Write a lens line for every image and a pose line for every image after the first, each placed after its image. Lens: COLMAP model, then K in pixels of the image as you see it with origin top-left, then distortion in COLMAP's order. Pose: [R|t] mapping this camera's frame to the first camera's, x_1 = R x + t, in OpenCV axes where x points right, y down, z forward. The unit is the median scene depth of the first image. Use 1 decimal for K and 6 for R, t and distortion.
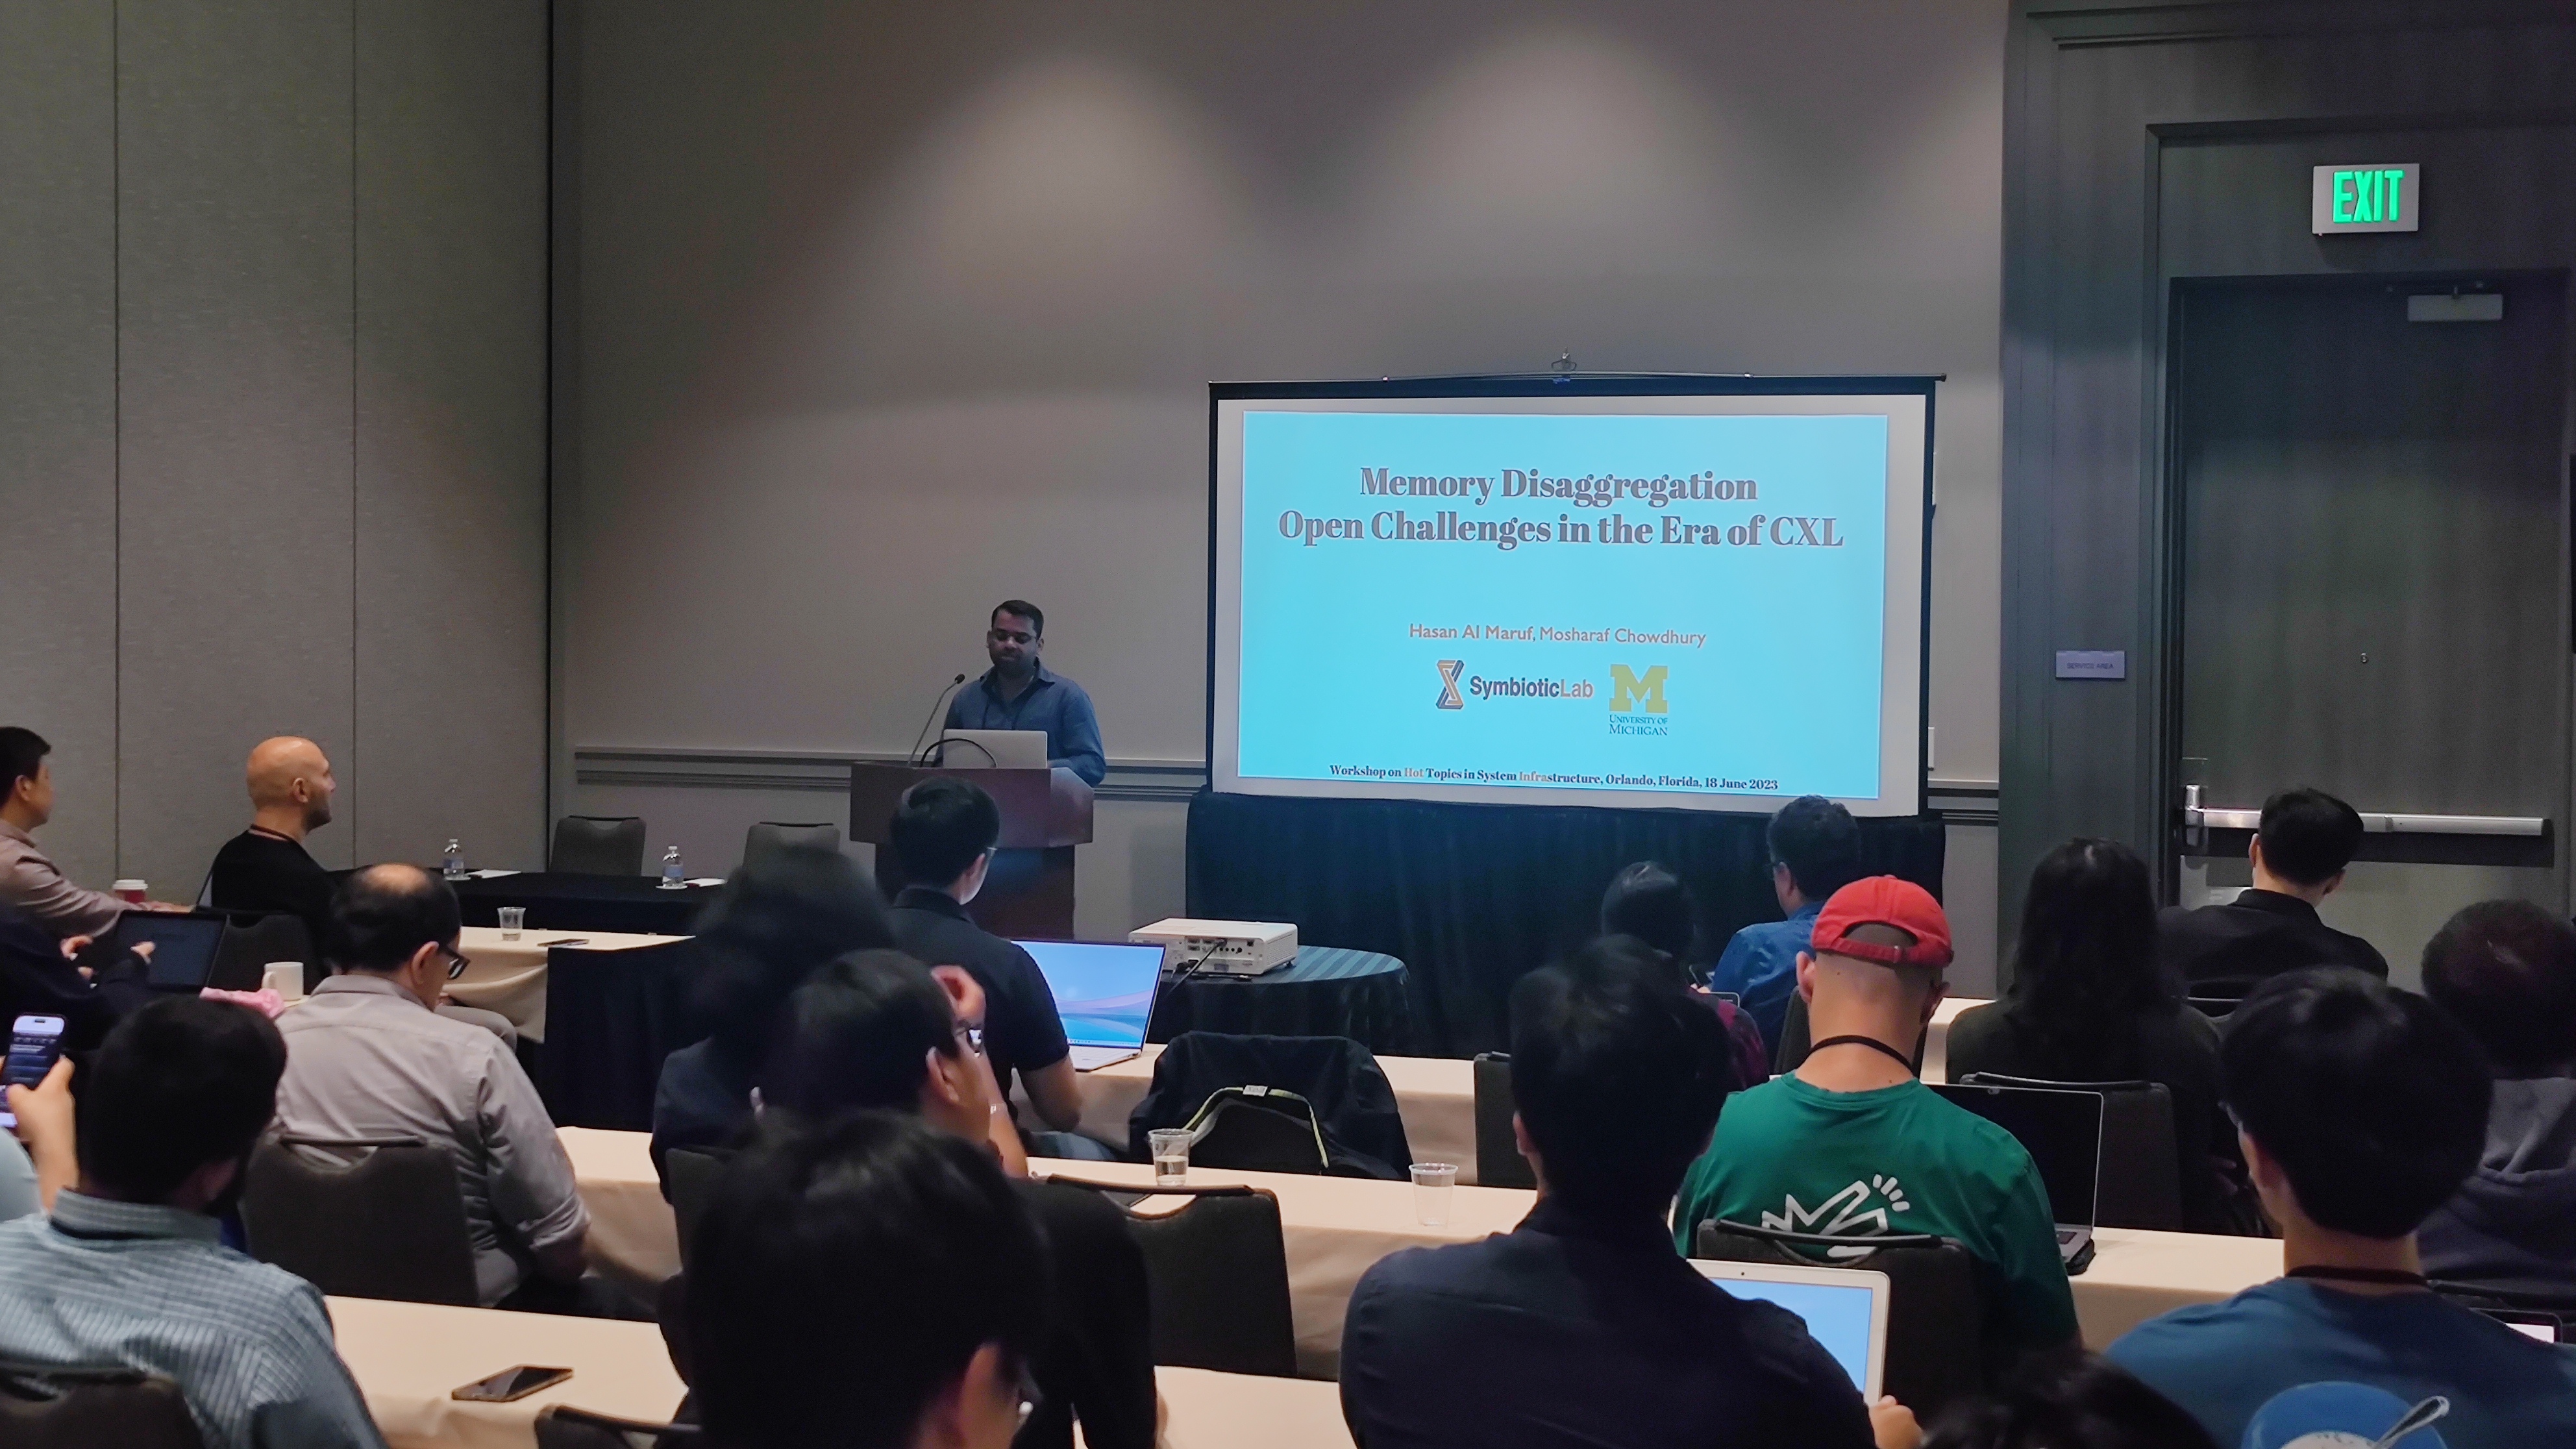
lens RADIAL K [[3522.0, 0, 1283.7], [0, 3522.0, 687.9], [0, 0, 1]] dist [0.015565, 0.000000]
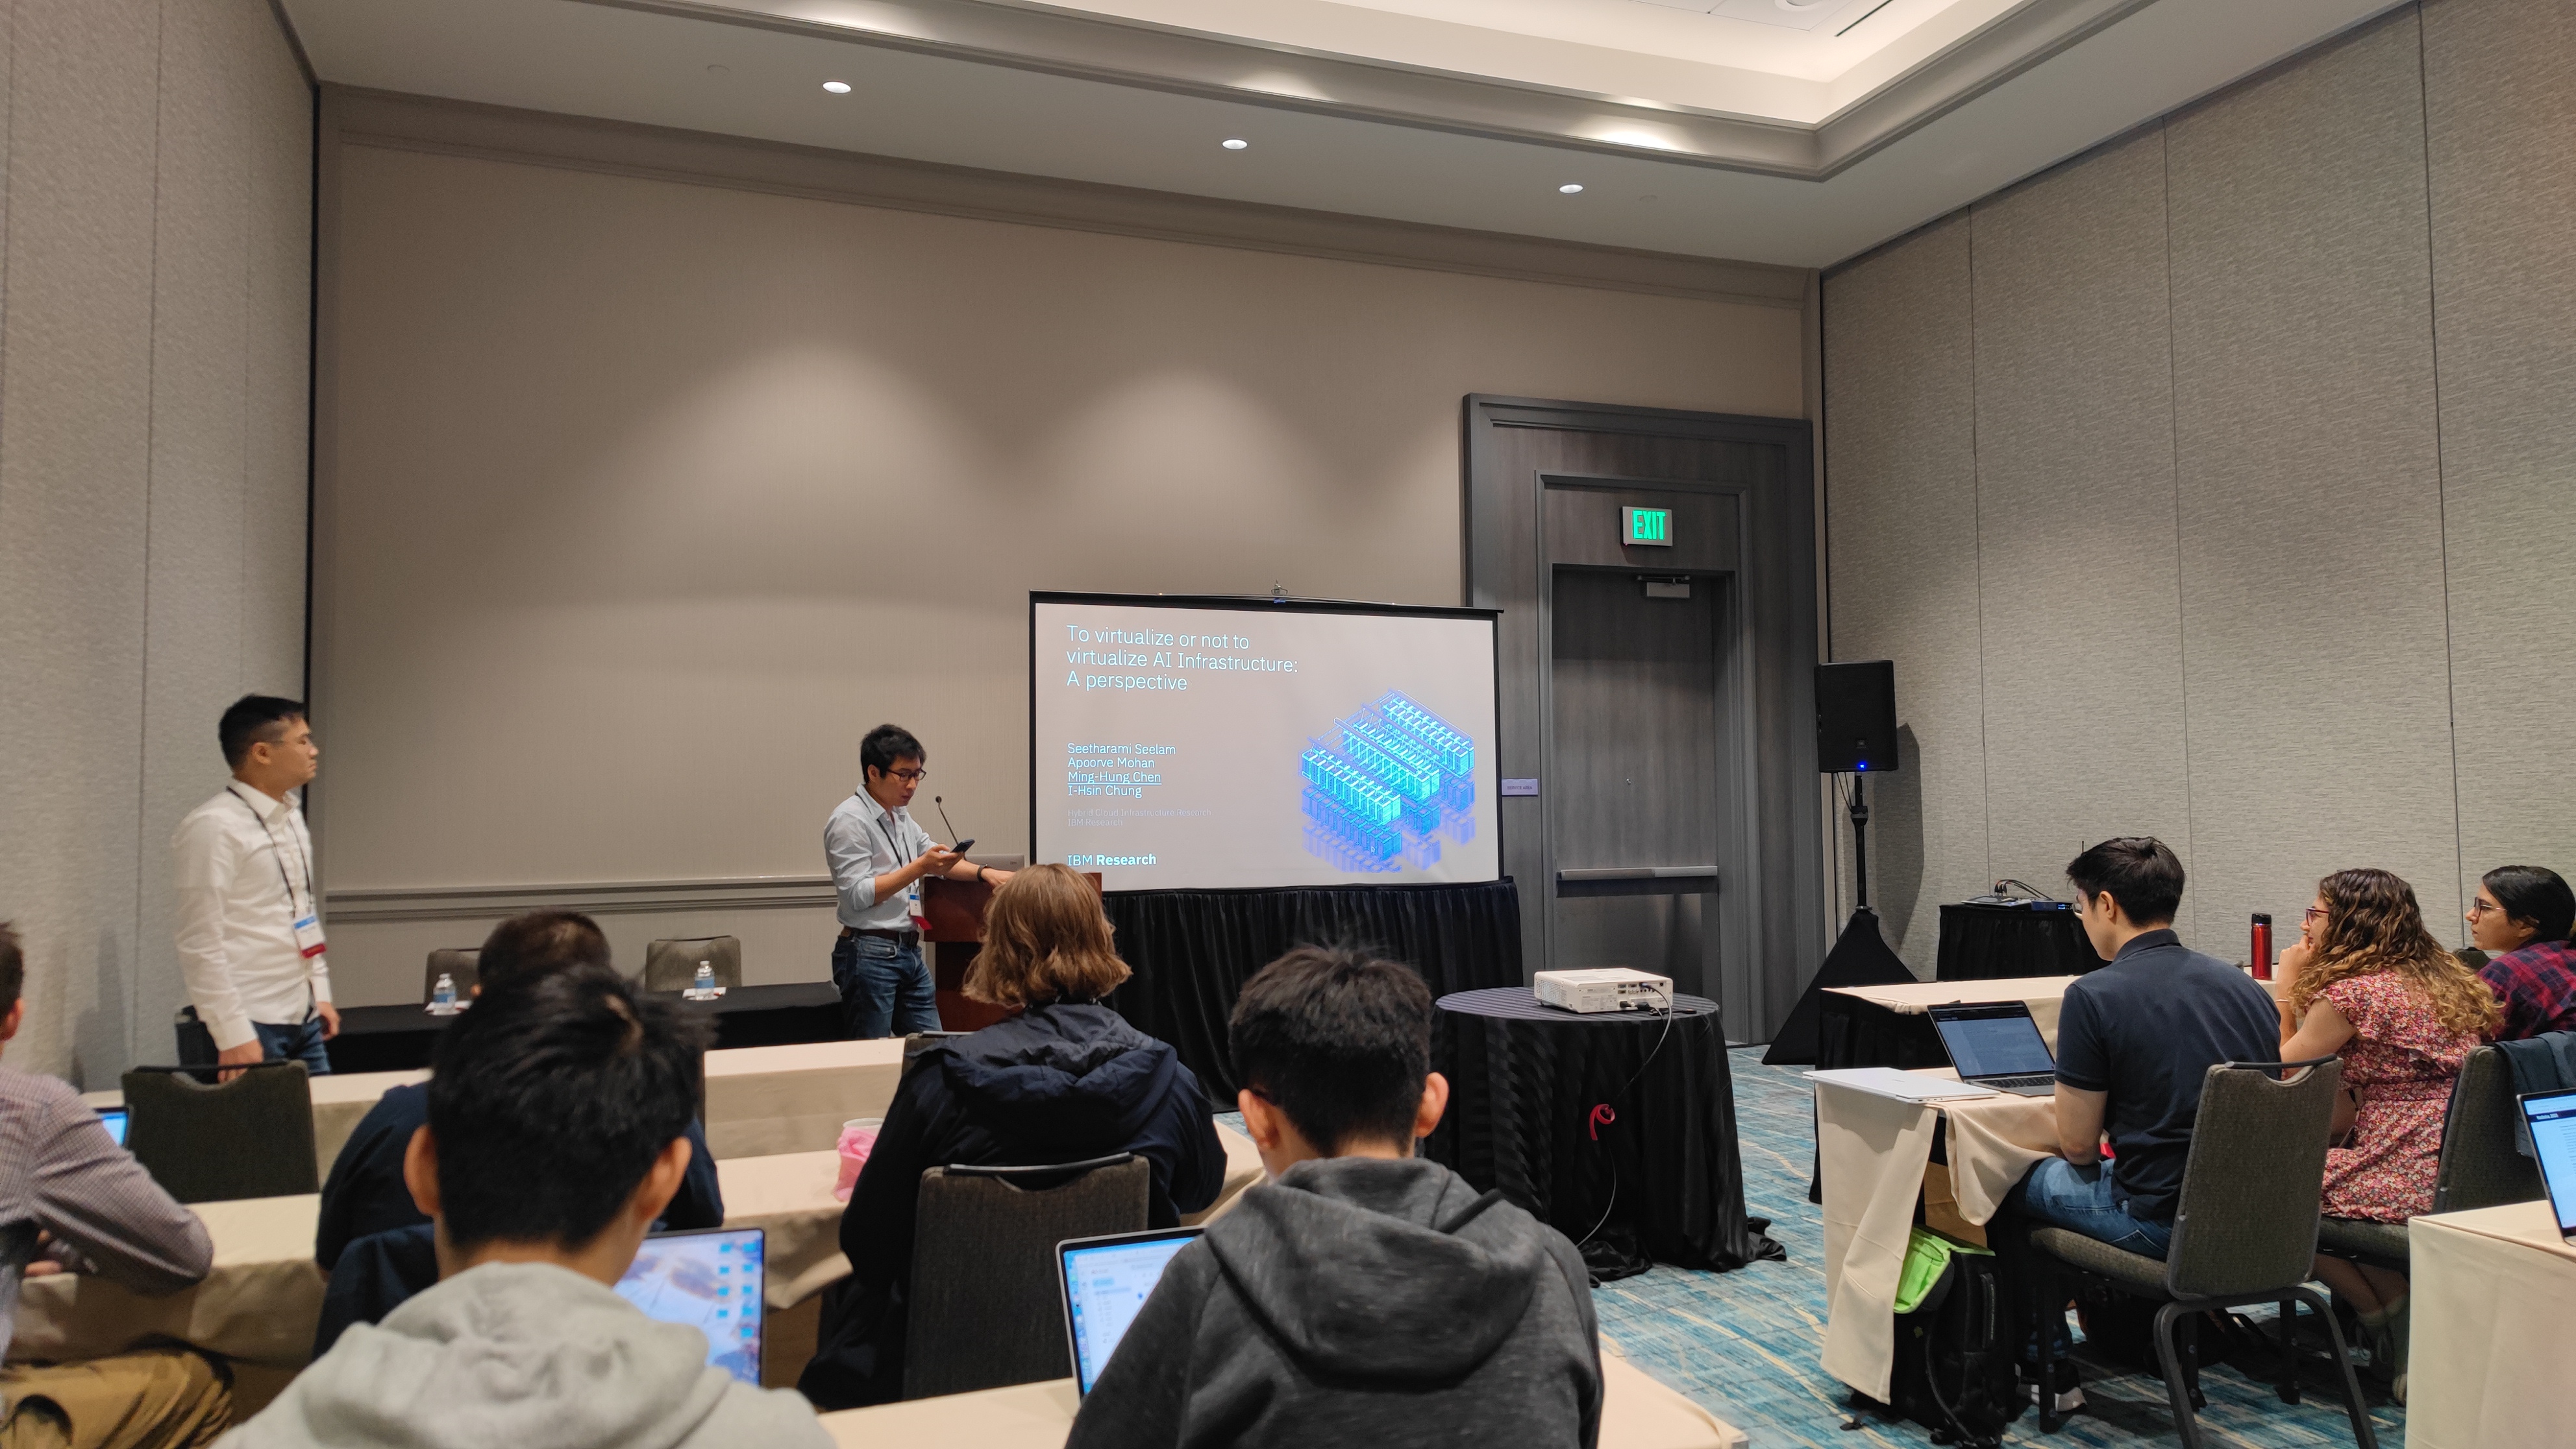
lens RADIAL K [[1671.7, 0, 1267.7], [0, 1671.7, 739.1], [0, 0, 1]] dist [0.003578, -0.015193]
pose [[0.759488, 0.007344, 0.650480, -0.389950], [0.034354, 0.998088, -0.051380, 0.007467], [-0.649614, 0.061369, 0.757783, 0.473549]]
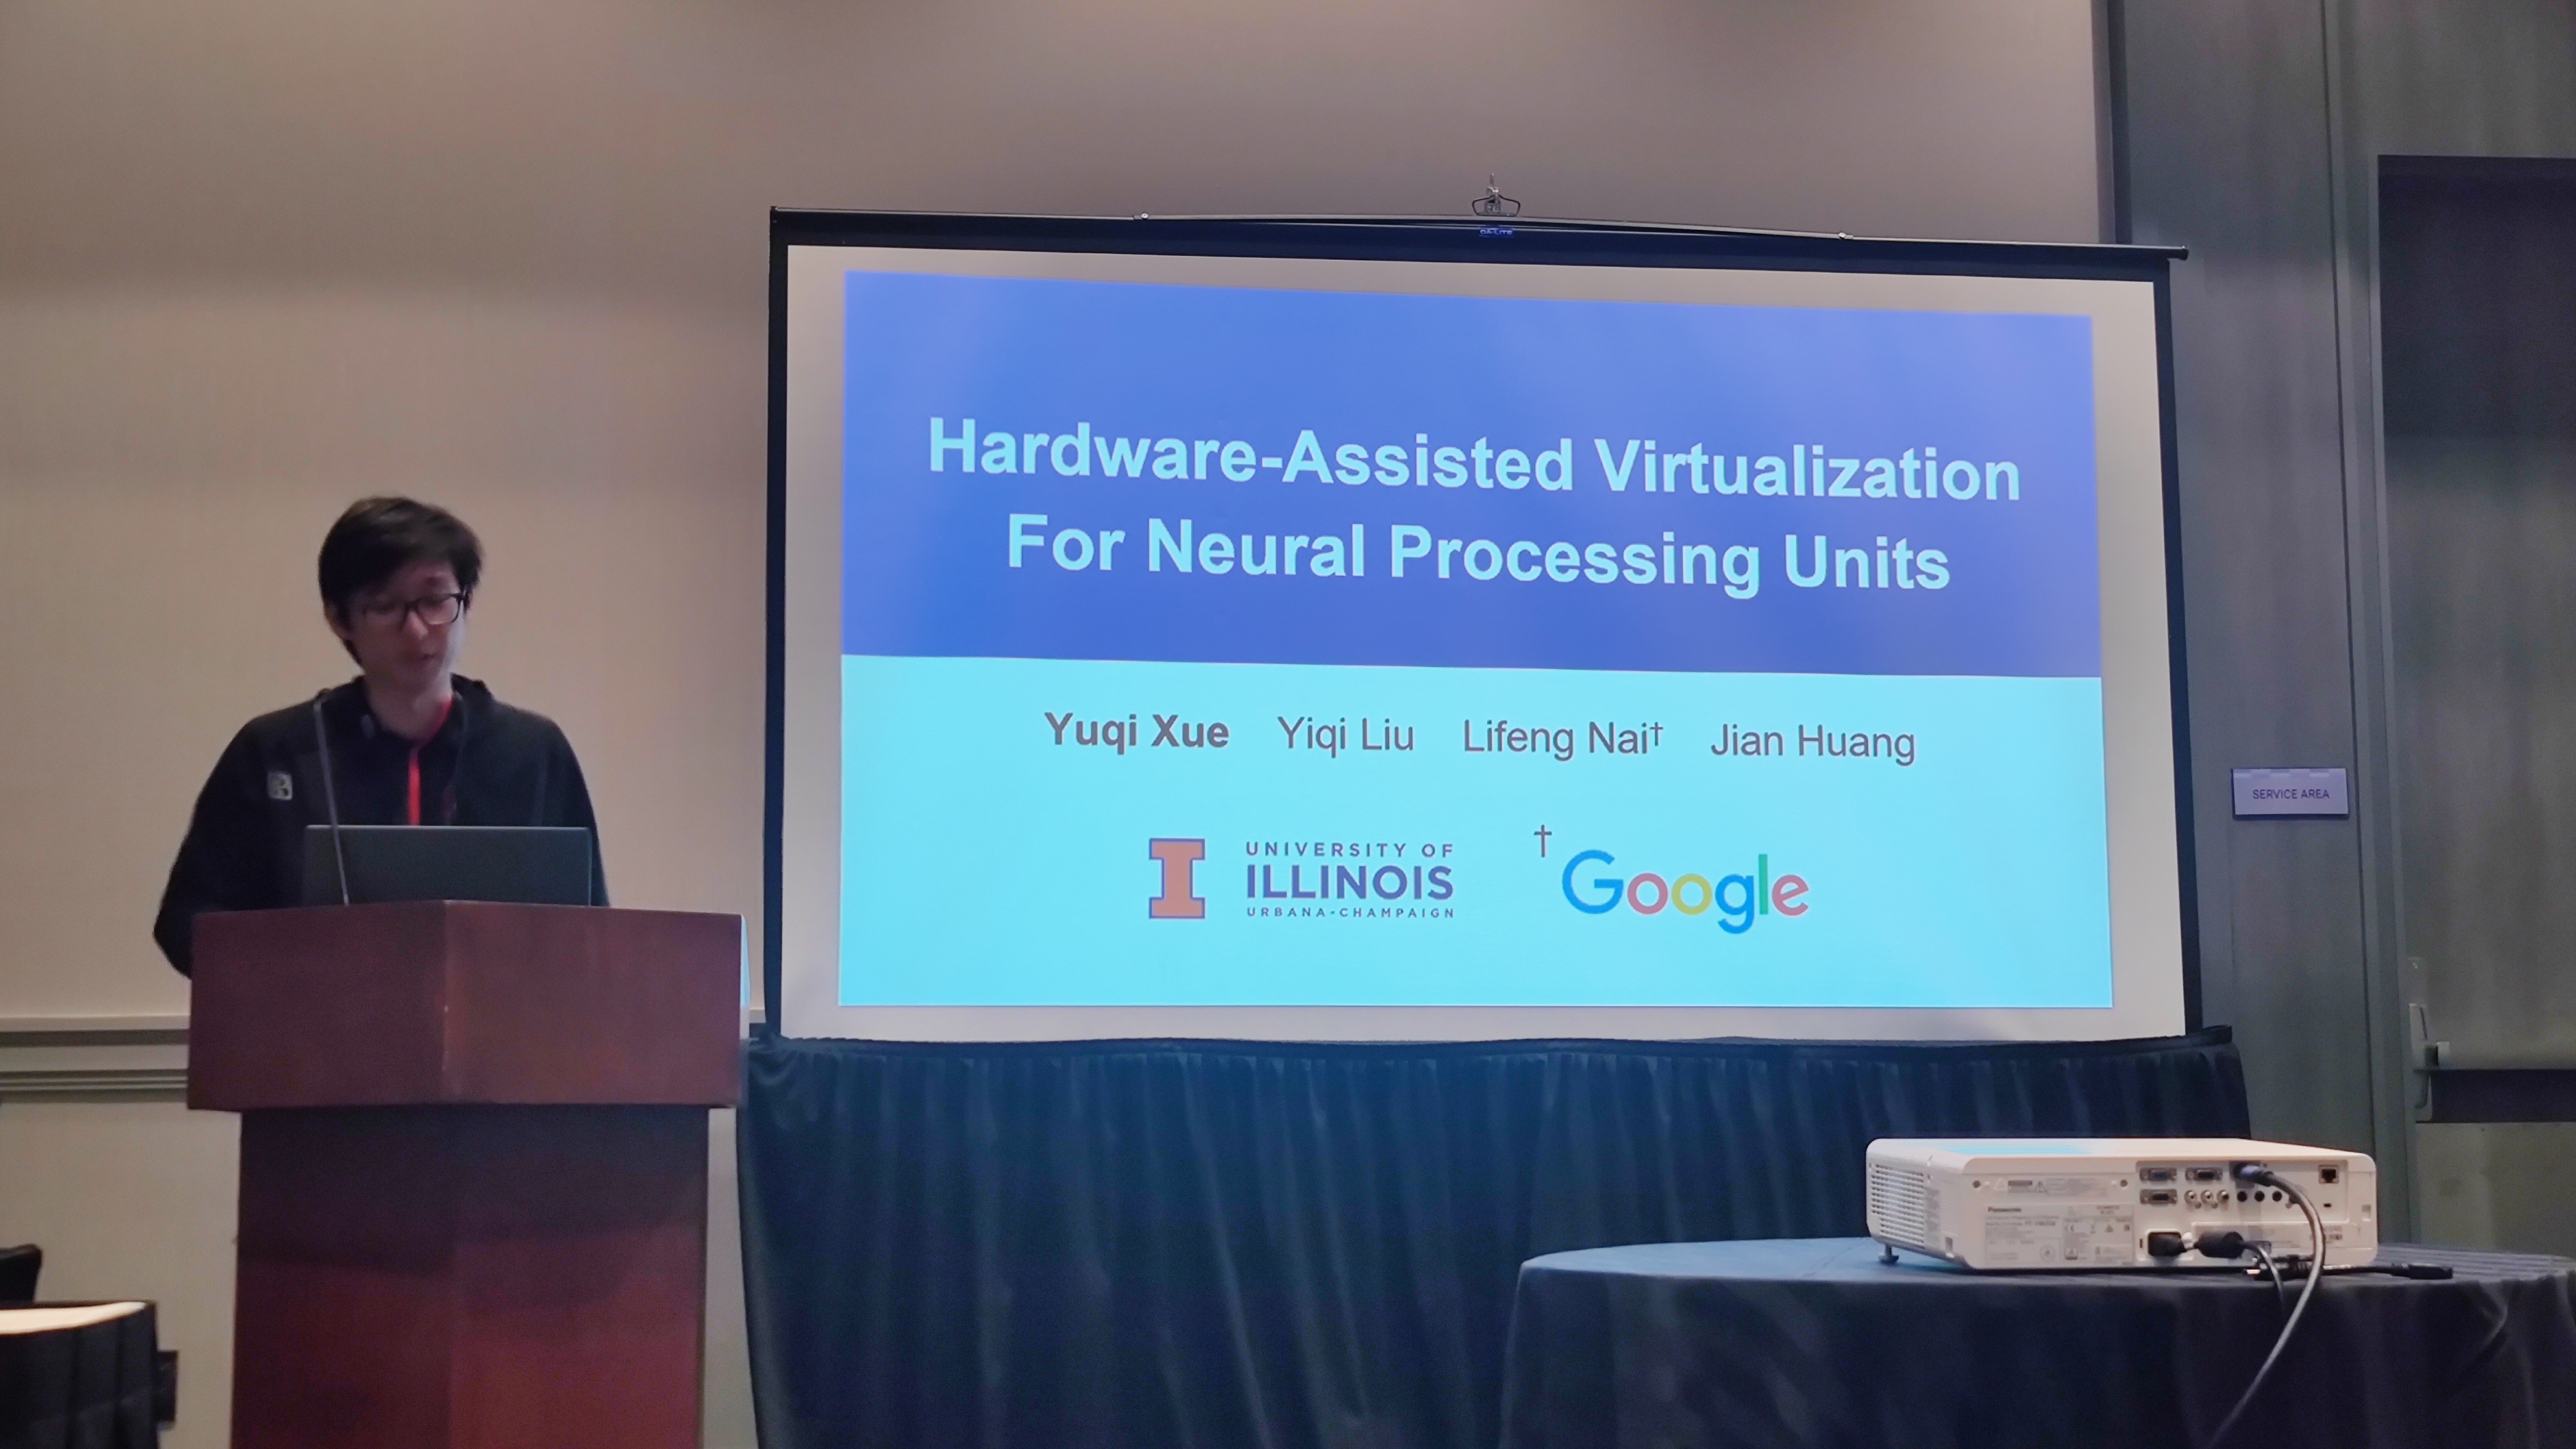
lens RADIAL K [[3522.0, 0, 1282.2], [0, 3522.0, 728.0], [0, 0, 1]] dist [0.015565, 0.000000]
pose [[0.889801, 0.032612, 0.455183, -0.188428], [0.029610, 0.991216, -0.128899, 0.053710], [-0.455388, 0.128172, 0.881019, 0.565684]]
